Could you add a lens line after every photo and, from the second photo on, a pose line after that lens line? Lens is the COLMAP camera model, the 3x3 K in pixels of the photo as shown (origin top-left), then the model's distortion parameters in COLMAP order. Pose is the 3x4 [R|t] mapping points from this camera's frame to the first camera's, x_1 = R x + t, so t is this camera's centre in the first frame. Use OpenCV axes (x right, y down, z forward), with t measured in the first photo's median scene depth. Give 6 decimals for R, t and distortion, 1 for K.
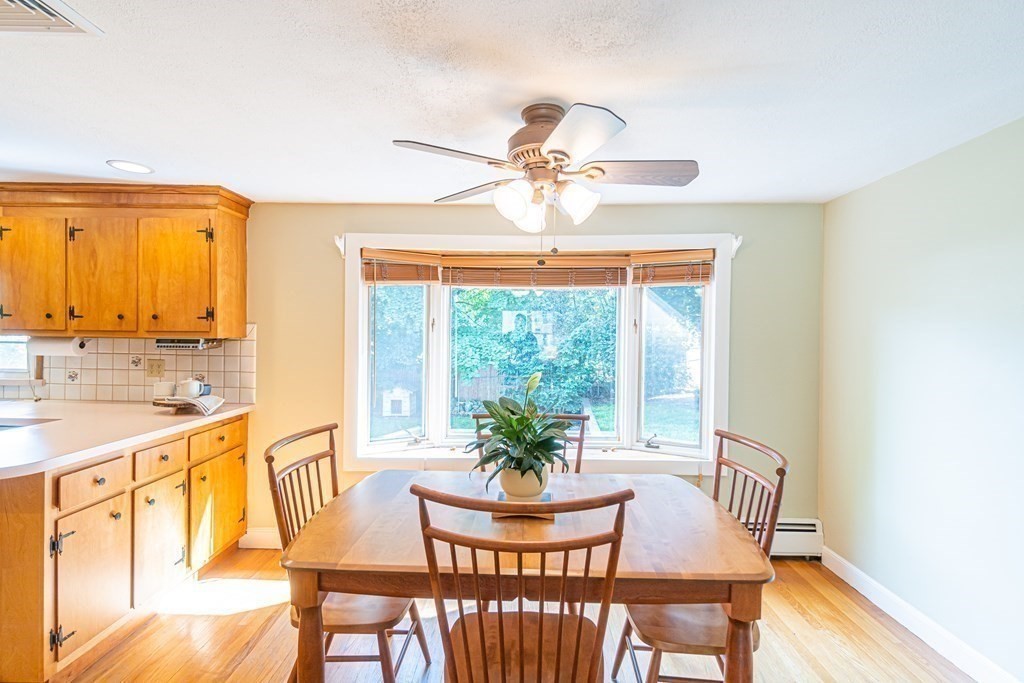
lens RADIAL K [[486.6, 0, 509.4], [0, 486.6, 340.1], [0, 0, 1]] dist [0.002585, -0.000001]
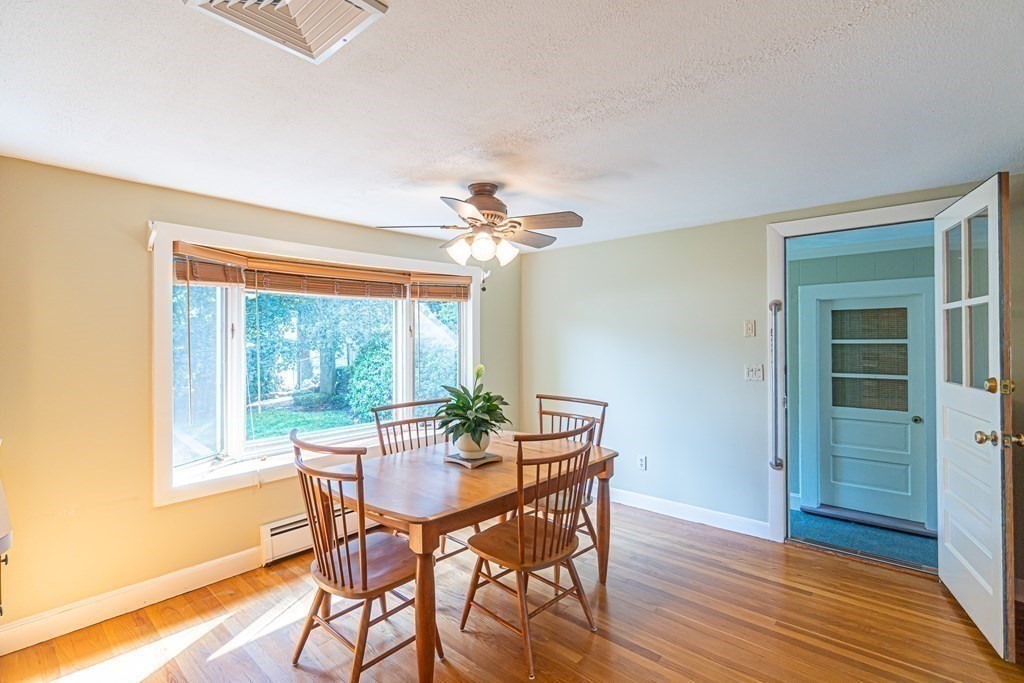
lens RADIAL K [[486.6, 0, 506.6], [0, 486.6, 336.4], [0, 0, 1]] dist [0.002585, -0.000001]
pose [[0.646212, -0.011011, 0.763079, -0.569914], [0.022163, 0.999745, -0.004342, -0.005032], [-0.762836, 0.019718, 0.646291, 0.003014]]
